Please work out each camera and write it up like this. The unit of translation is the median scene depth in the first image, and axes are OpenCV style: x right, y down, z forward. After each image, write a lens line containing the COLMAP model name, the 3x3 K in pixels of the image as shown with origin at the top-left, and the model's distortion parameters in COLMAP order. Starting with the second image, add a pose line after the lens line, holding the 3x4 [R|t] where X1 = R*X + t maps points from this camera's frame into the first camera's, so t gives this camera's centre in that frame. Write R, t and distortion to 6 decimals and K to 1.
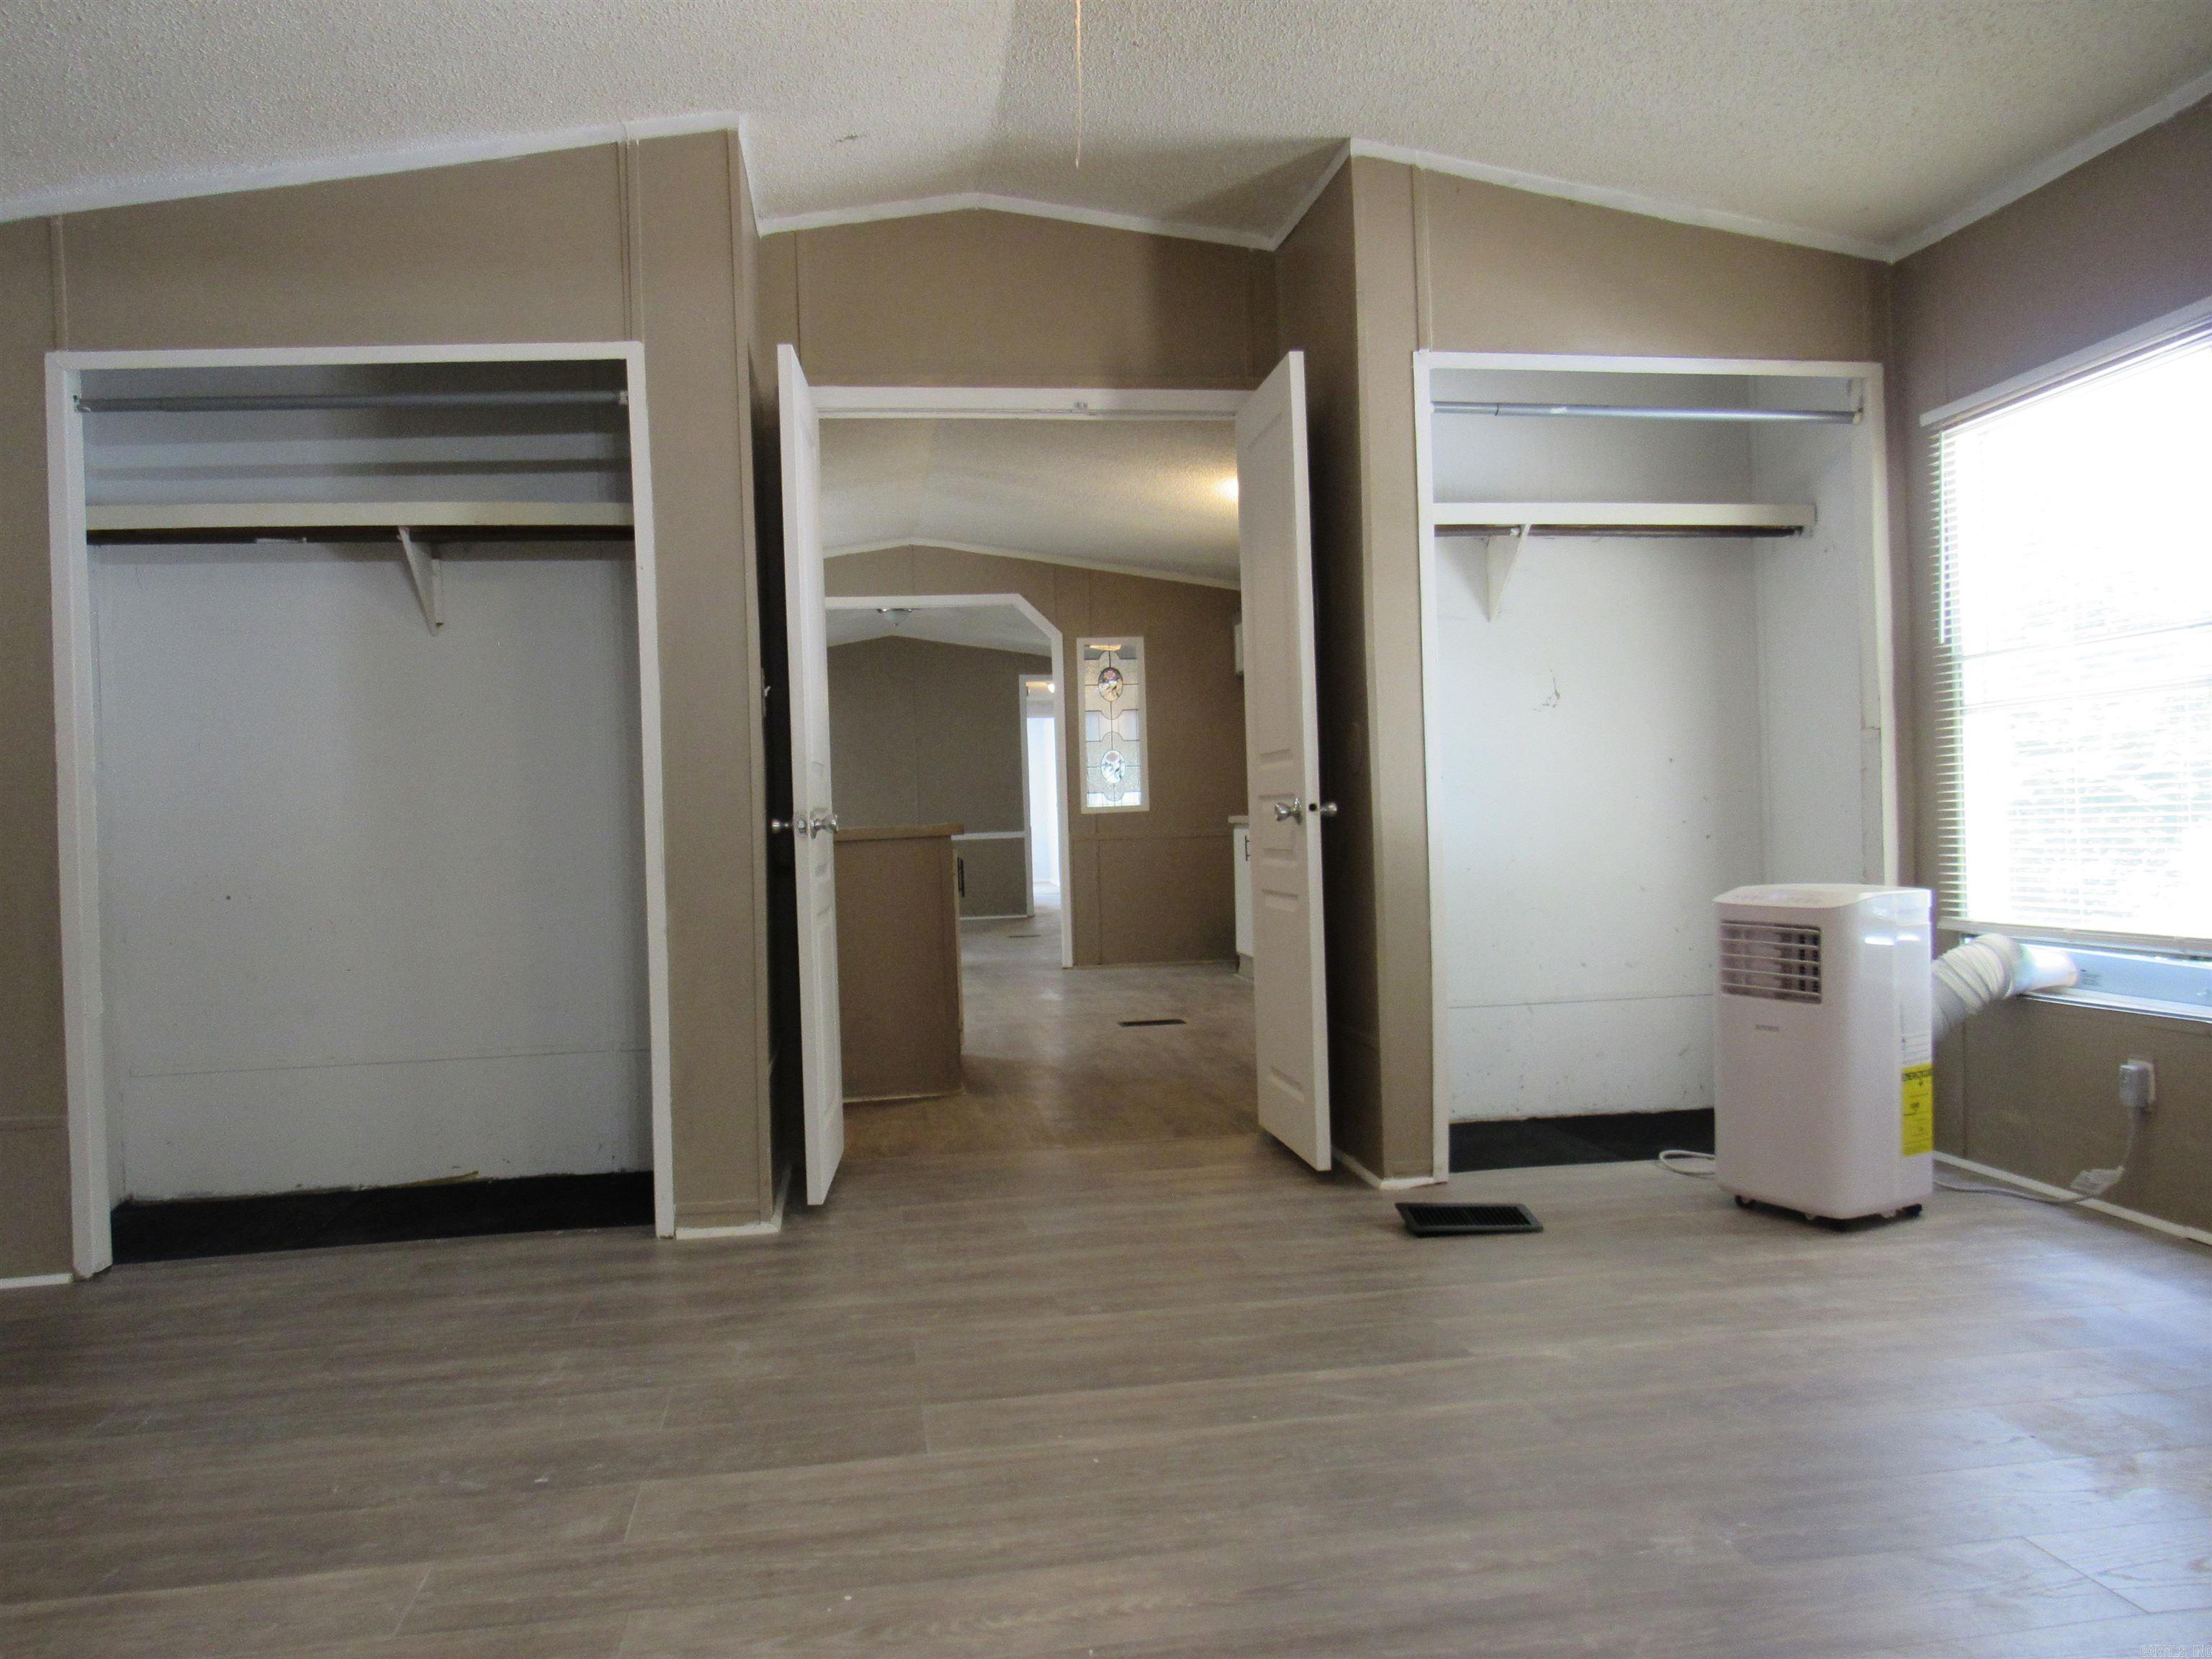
lens RADIAL K [[1580.9, 0, 1106.0], [0, 1580.9, 829.5], [0, 0, 1]] dist [-0.031246, 0.005906]
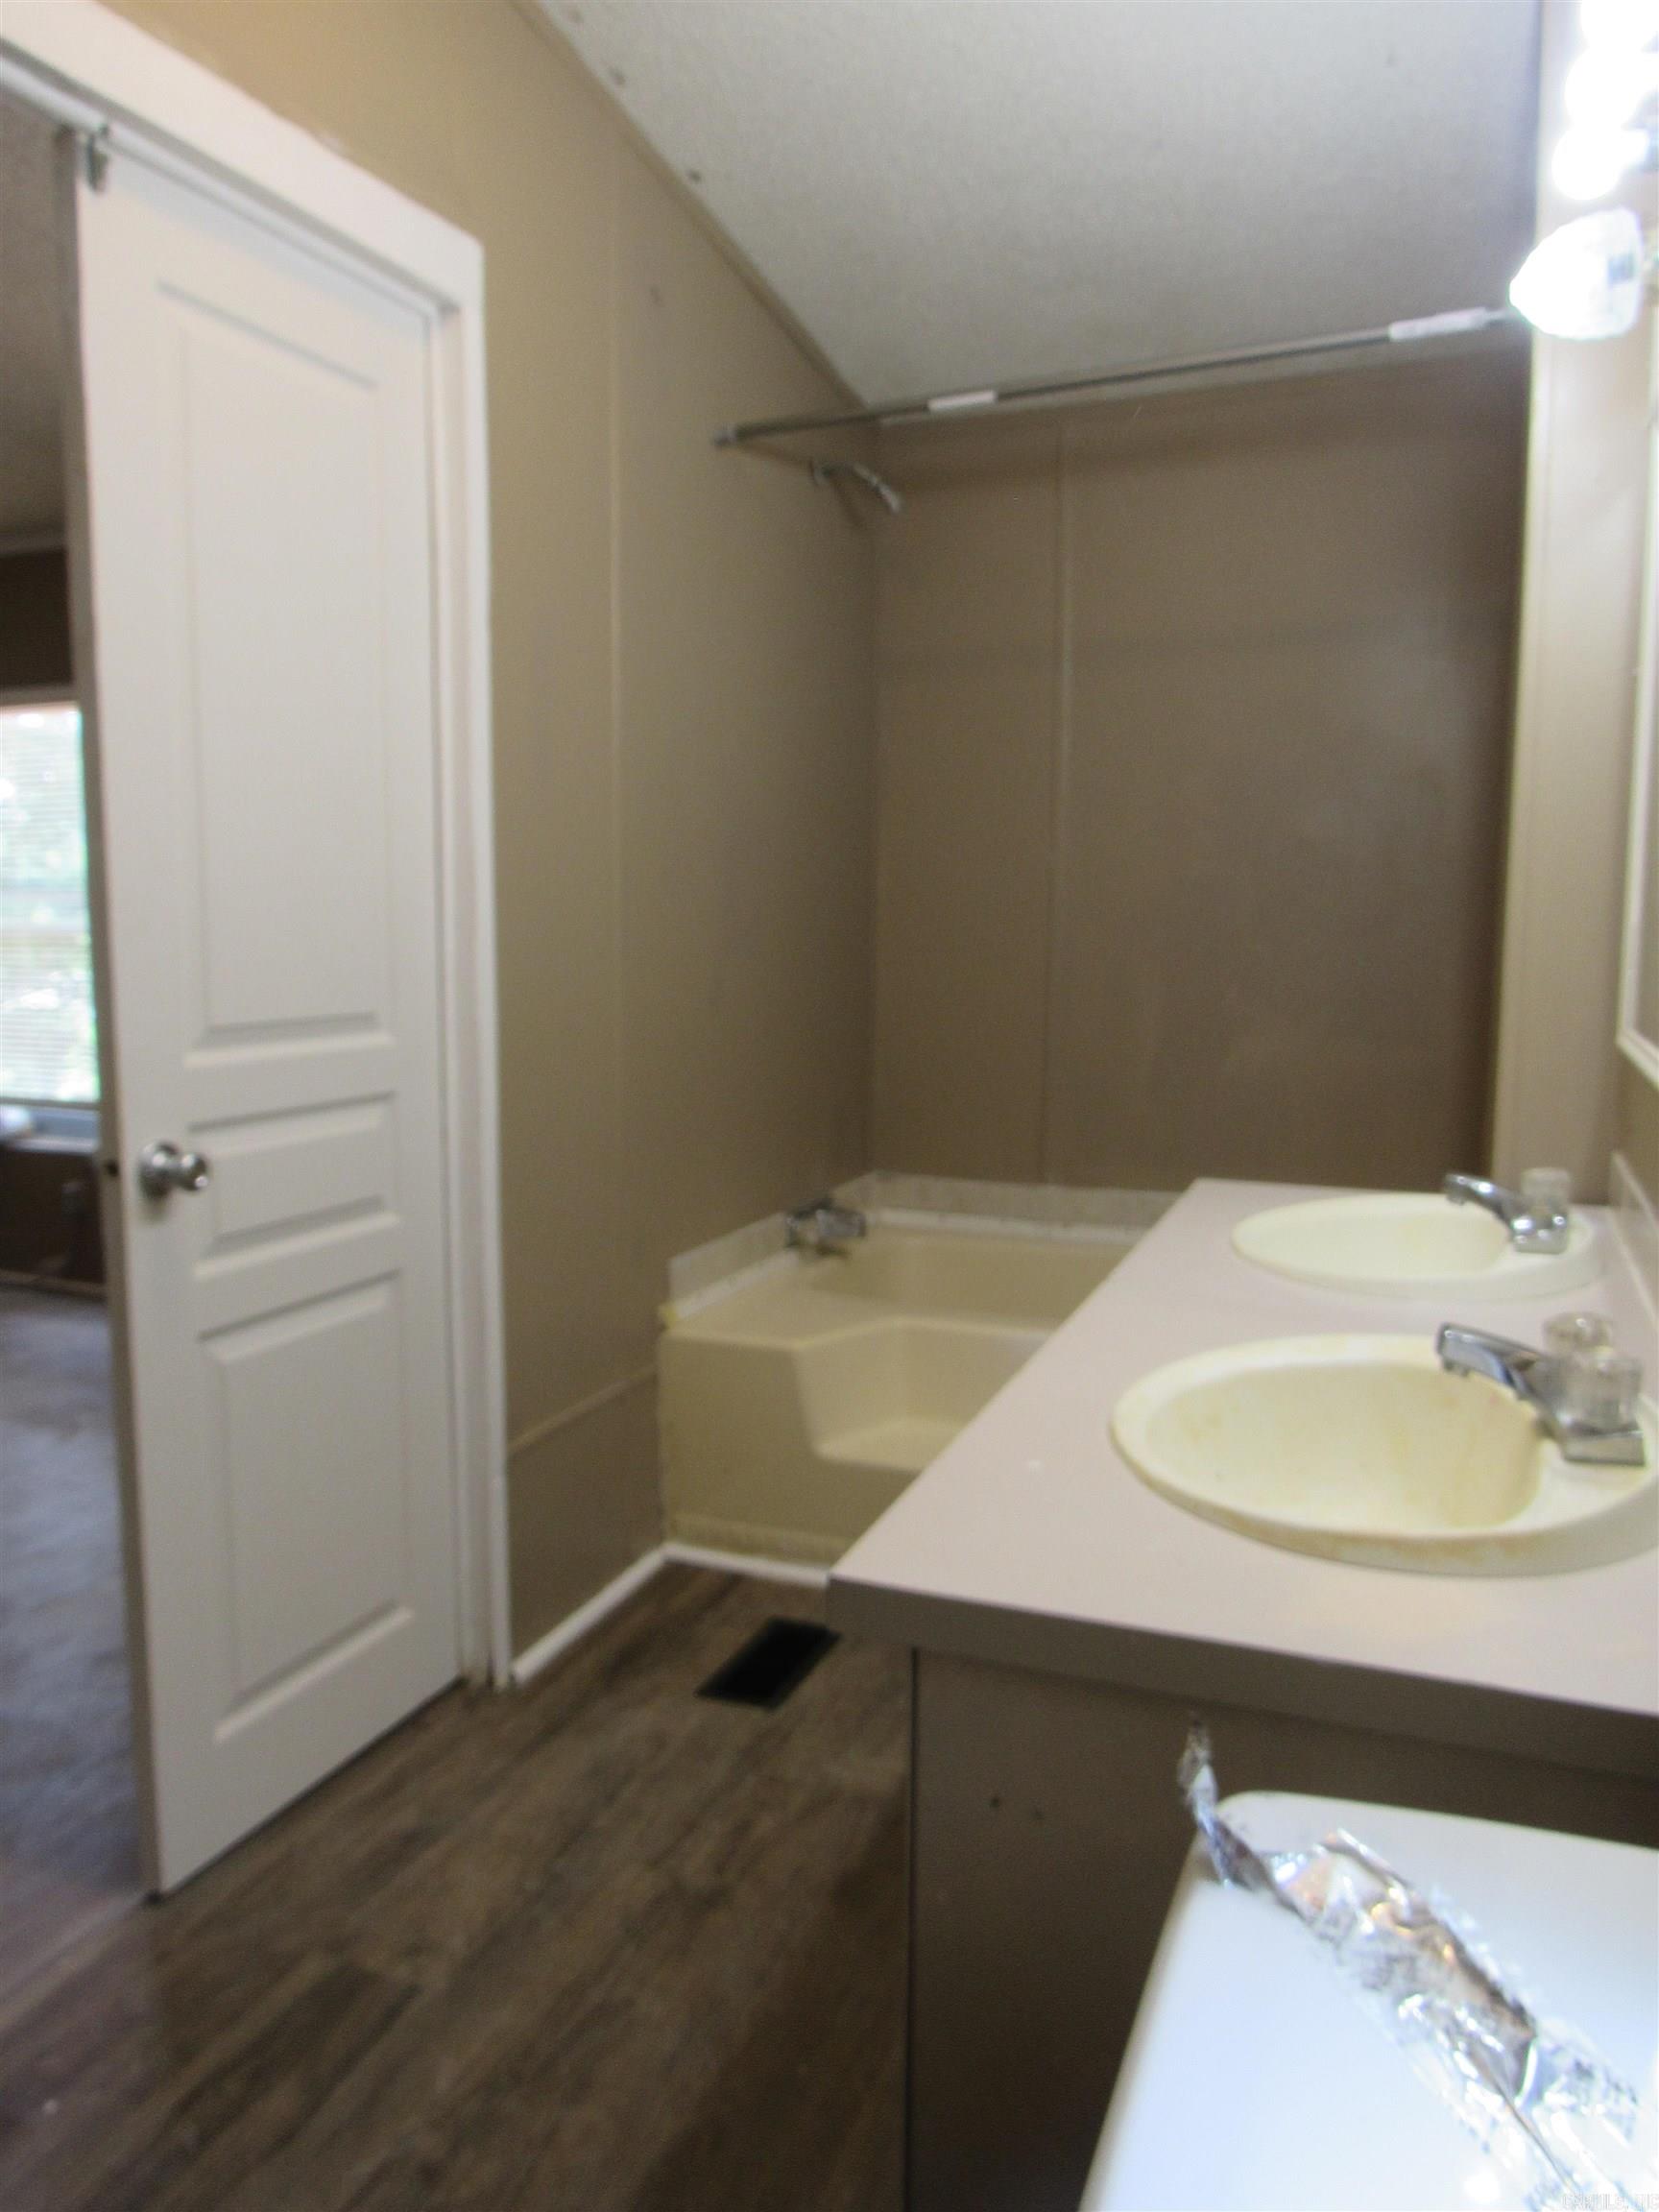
lens RADIAL K [[1580.9, 0, 829.5], [0, 1580.9, 1106.0], [0, 0, 1]] dist [-0.031246, 0.005906]
pose [[0.515985, -0.068937, 0.853819, -0.216014], [-0.019615, 0.995544, 0.092234, -0.071421], [-0.856373, -0.064338, 0.512334, -0.341212]]
